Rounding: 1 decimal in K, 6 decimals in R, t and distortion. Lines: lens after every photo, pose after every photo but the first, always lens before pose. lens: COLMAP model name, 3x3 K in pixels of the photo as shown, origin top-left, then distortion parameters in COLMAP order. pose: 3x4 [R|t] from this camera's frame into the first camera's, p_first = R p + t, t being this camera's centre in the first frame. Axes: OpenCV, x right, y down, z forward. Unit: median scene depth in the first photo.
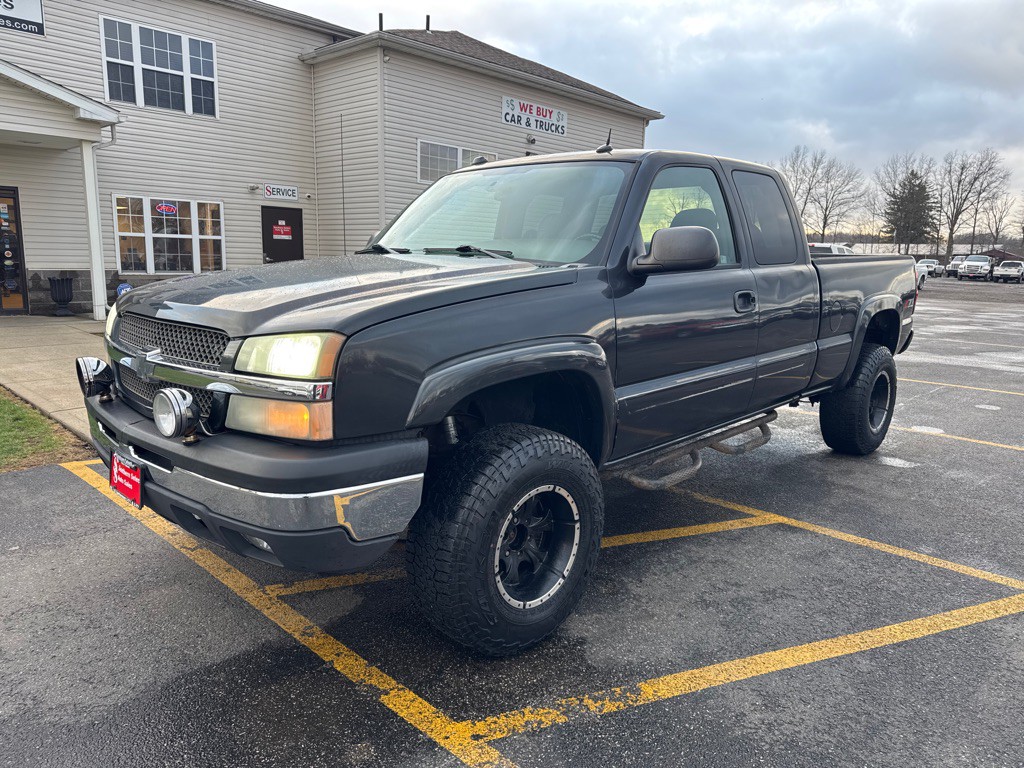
lens RADIAL K [[720.5, 0, 511.4], [0, 720.5, 390.6], [0, 0, 1]] dist [0.038805, -0.036185]
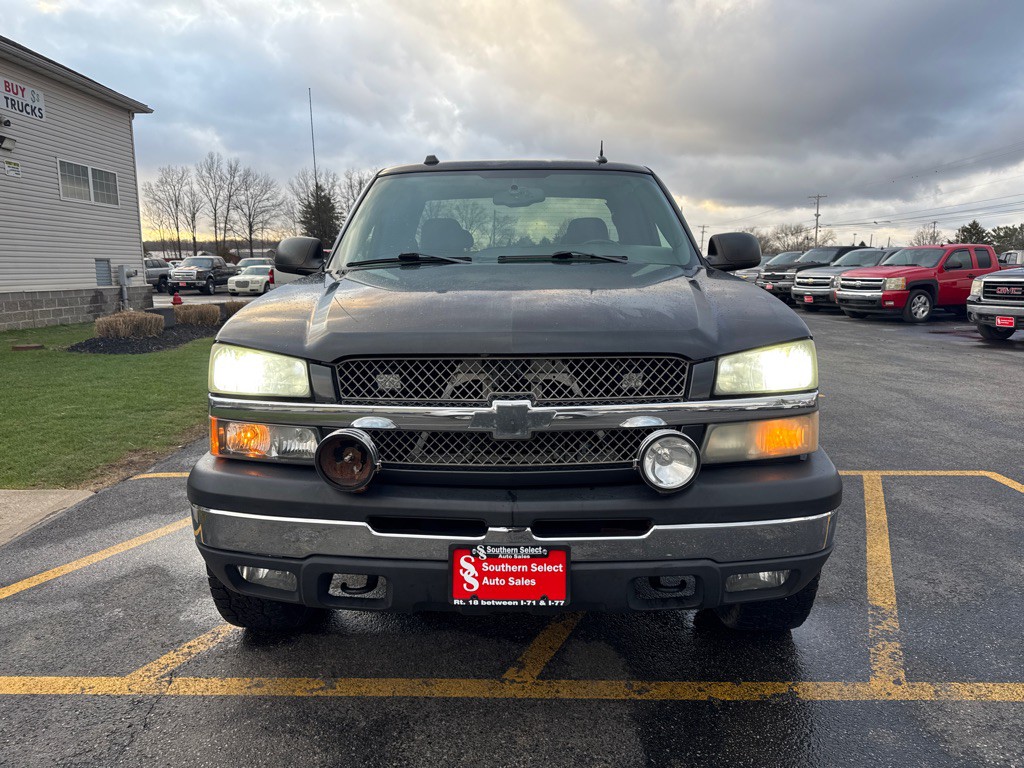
lens RADIAL K [[721.8, 0, 519.2], [0, 721.8, 384.0], [0, 0, 1]] dist [0.026953, -0.023565]
pose [[0.724649, -0.138633, 0.675029, -0.181721], [0.150209, 0.987778, 0.041613, -0.018133], [-0.672548, 0.071241, 0.736617, 0.081817]]
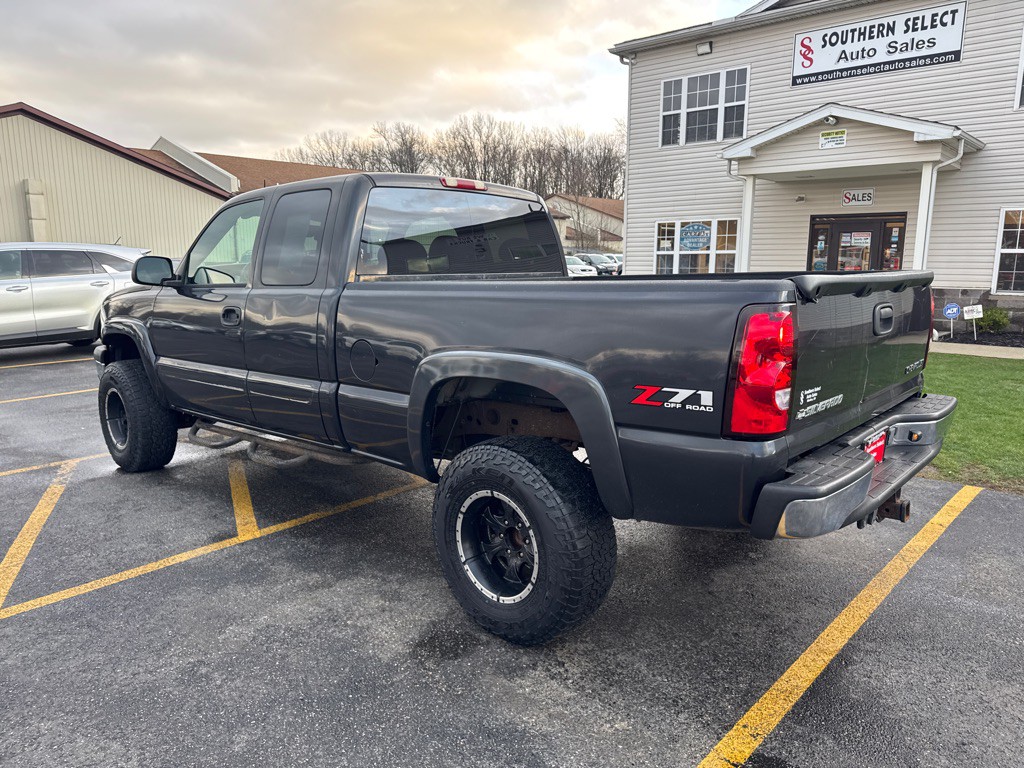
lens RADIAL K [[720.5, 0, 511.4], [0, 720.5, 390.6], [0, 0, 1]] dist [0.038805, -0.036185]
pose [[0.028066, 0.156638, -0.987257, 0.381757], [-0.179394, 0.972400, 0.149181, -0.067742], [0.983377, 0.172921, 0.055392, 0.360170]]
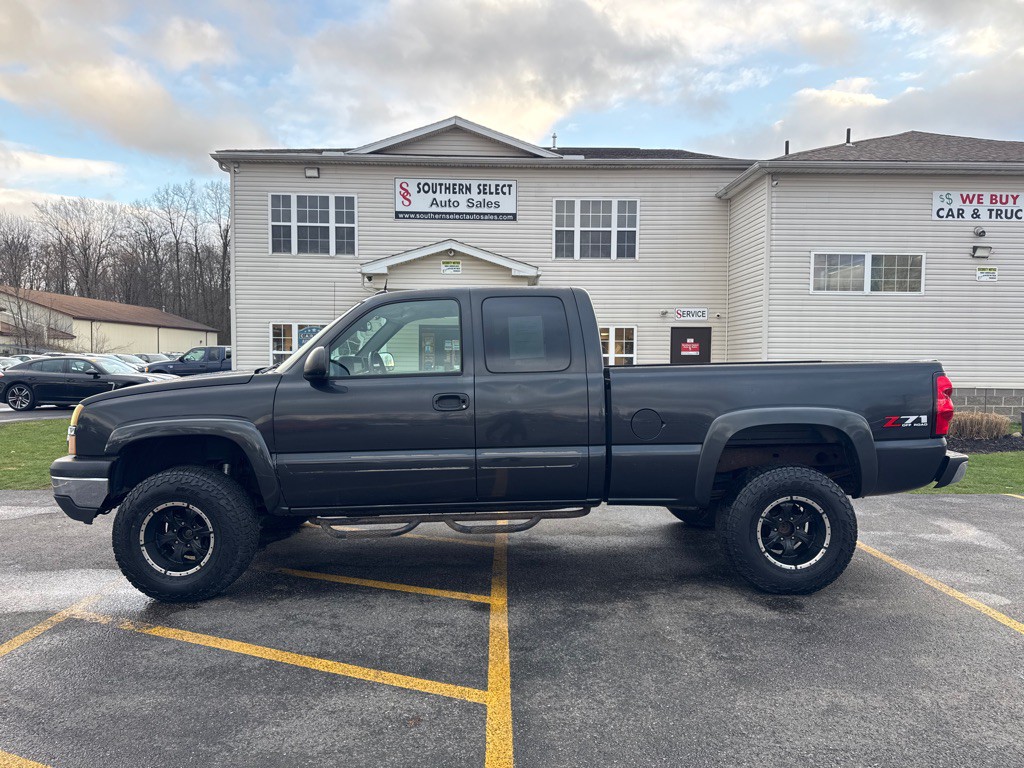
lens RADIAL K [[711.9, 0, 510.9], [0, 711.9, 405.3], [0, 0, 1]] dist [0.043742, -0.075363]
pose [[0.698872, 0.022153, -0.714903, 0.323347], [-0.118425, 0.989308, -0.085113, -0.007632], [0.705374, 0.144146, 0.694024, 0.063725]]
